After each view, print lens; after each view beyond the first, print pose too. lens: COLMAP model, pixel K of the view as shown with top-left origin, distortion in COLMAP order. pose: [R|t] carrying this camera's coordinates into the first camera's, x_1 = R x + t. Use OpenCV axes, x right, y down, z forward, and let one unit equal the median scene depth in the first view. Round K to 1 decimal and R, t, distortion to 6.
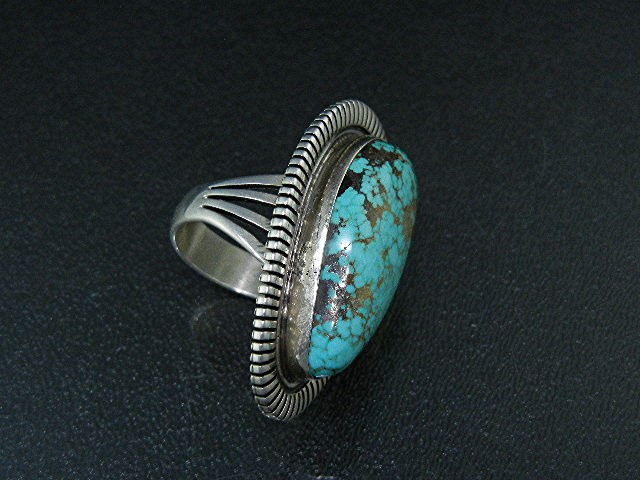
lens RADIAL K [[1270.3, 0, 320.0], [0, 1270.3, 240.0], [0, 0, 1]] dist [-0.141529, 0.000000]
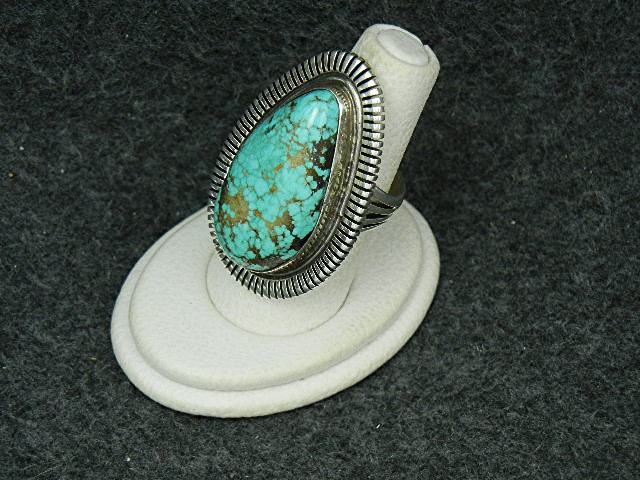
lens RADIAL K [[2476.9, 0, 320.0], [0, 2476.9, 240.0], [0, 0, 1]] dist [-0.069569, 0.000000]
pose [[-0.910323, 0.105871, -0.400130, 1.006382], [-0.018530, -0.976188, -0.216135, 0.496461], [-0.413485, -0.189339, 0.890607, -1.225238]]
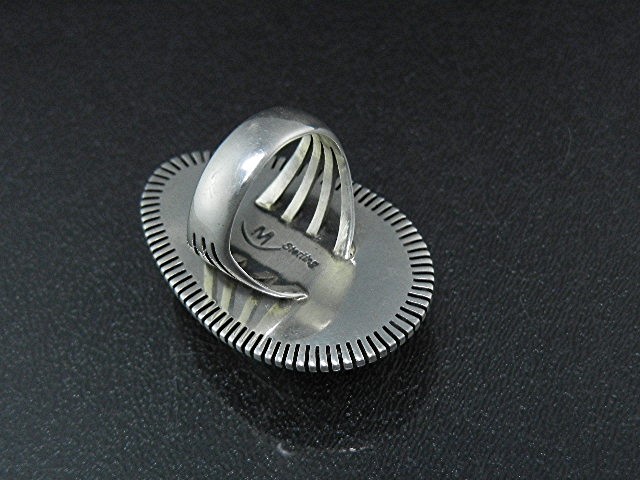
lens RADIAL K [[1270.3, 0, 320.0], [0, 1270.3, 240.0], [0, 0, 1]] dist [-0.141529, 0.000000]
pose [[0.991303, 0.029411, -0.128272, 0.126641], [-0.034569, 0.998673, -0.038168, 0.051840], [0.126979, 0.042270, 0.991004, 0.029803]]
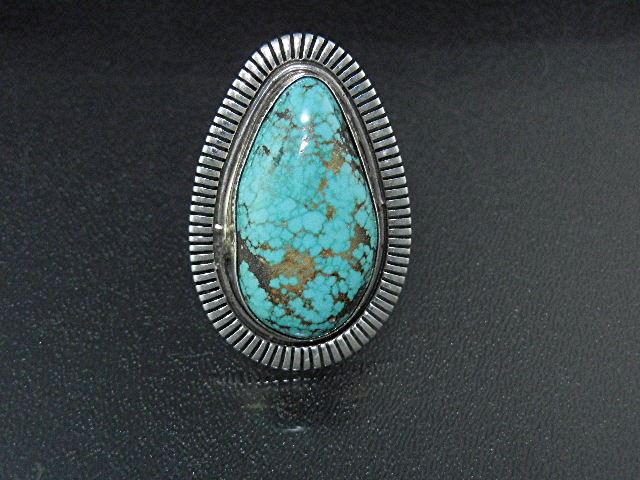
lens RADIAL K [[1270.3, 0, 320.0], [0, 1270.3, 239.8], [0, 0, 1]] dist [-0.141529, 0.000000]
pose [[-0.283092, 0.448917, -0.847545, 0.923366], [-0.515186, -0.816556, -0.260424, 0.261511], [-0.808976, 0.362919, 0.462436, 0.556116]]
